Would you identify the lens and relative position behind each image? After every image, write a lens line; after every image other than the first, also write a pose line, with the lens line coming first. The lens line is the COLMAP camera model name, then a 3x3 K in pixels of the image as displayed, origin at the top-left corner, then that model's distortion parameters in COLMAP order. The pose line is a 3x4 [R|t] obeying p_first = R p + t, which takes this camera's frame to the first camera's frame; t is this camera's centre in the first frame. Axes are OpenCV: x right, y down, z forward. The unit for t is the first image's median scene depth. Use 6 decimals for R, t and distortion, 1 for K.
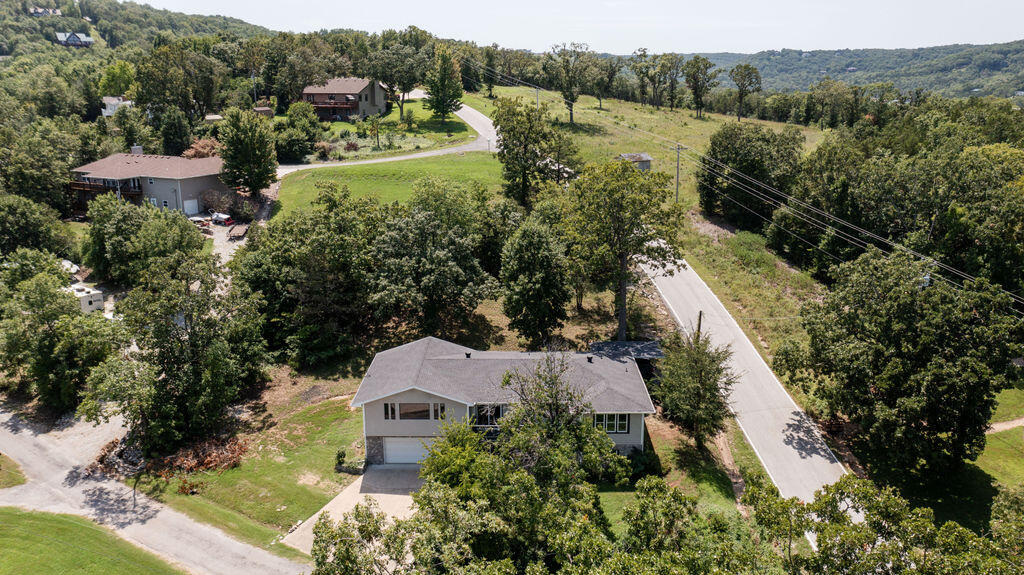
lens RADIAL K [[815.9, 0, 509.9], [0, 815.9, 288.7], [0, 0, 1]] dist [-0.000157, 0.005371]
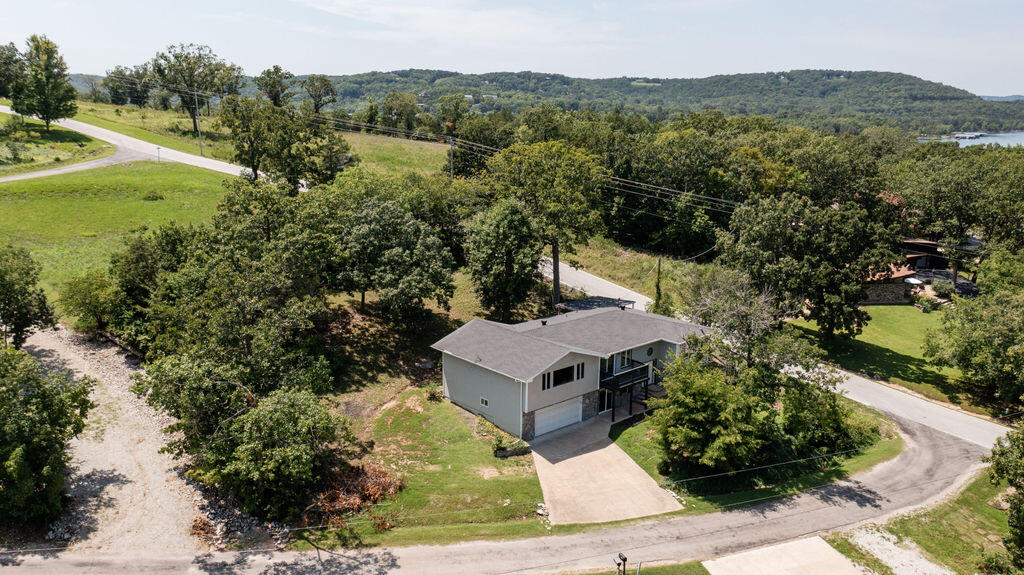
lens RADIAL K [[815.9, 0, 514.0], [0, 815.9, 292.2], [0, 0, 1]] dist [-0.000157, 0.005371]
pose [[0.736366, -0.141384, 0.661646, -0.648236], [0.158991, 0.986698, 0.033897, 0.001427], [-0.657637, 0.080235, 0.749050, 0.208267]]
